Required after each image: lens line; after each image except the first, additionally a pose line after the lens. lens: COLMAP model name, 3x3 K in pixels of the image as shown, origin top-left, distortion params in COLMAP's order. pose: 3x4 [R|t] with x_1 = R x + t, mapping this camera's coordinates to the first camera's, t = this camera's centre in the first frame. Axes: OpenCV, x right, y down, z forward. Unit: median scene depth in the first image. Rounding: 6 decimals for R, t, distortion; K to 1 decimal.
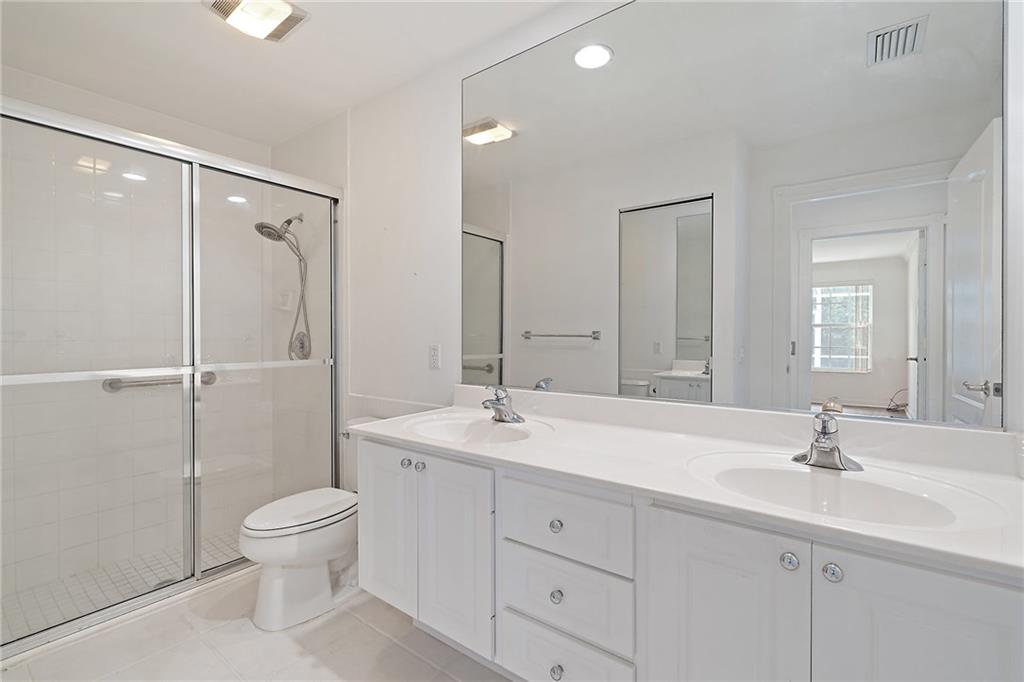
lens RADIAL K [[470.4, 0, 513.7], [0, 470.4, 337.7], [0, 0, 1]] dist [-0.001492, -0.000355]
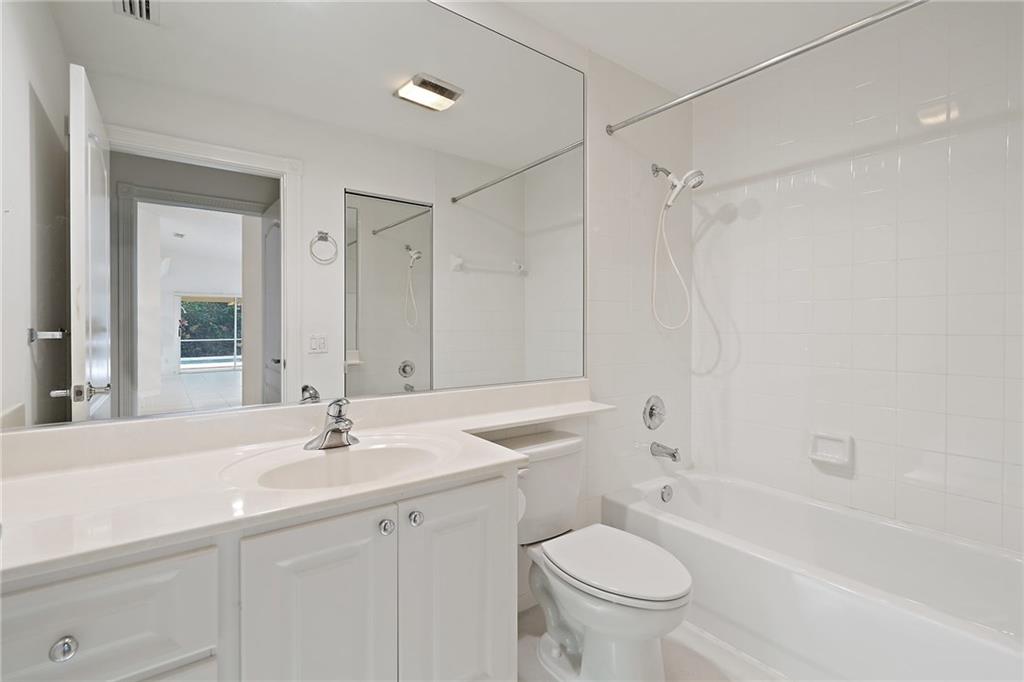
lens RADIAL K [[470.4, 0, 513.8], [0, 470.4, 334.2], [0, 0, 1]] dist [-0.001492, -0.000355]
pose [[0.271658, -0.008375, 0.962357, -0.433738], [0.012857, 0.999904, 0.005072, 0.001793], [-0.962308, 0.010995, 0.271740, 0.360820]]
